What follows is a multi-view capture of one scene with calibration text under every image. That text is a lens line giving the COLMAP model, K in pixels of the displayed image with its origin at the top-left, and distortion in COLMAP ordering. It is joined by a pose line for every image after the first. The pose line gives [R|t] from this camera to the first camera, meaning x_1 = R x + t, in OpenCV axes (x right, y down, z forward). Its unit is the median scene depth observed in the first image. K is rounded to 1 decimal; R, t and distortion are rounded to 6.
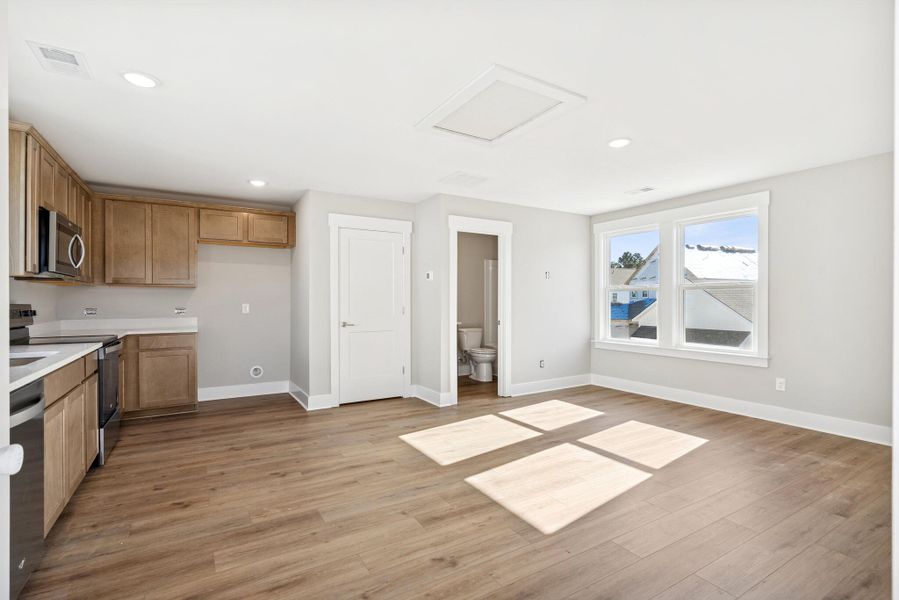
lens RADIAL K [[427.3, 0, 443.9], [0, 427.3, 302.8], [0, 0, 1]] dist [0.001447, -0.000270]
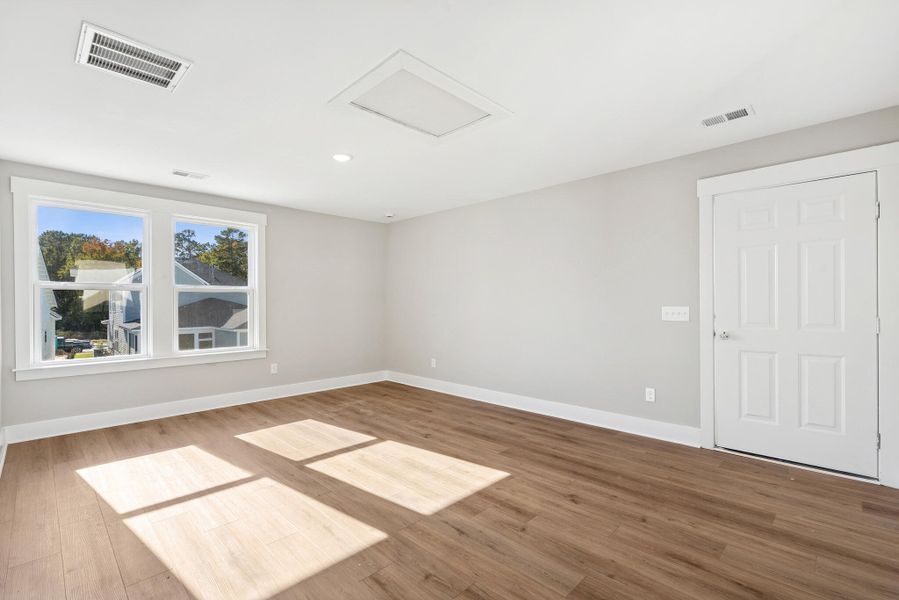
lens RADIAL K [[427.3, 0, 443.9], [0, 427.3, 302.8], [0, 0, 1]] dist [0.001447, -0.000270]
pose [[-0.272176, 0.001410, 0.962247, -0.833249], [0.010316, 0.999946, 0.001453, -0.004757], [-0.962192, 0.010322, -0.272175, 1.248565]]
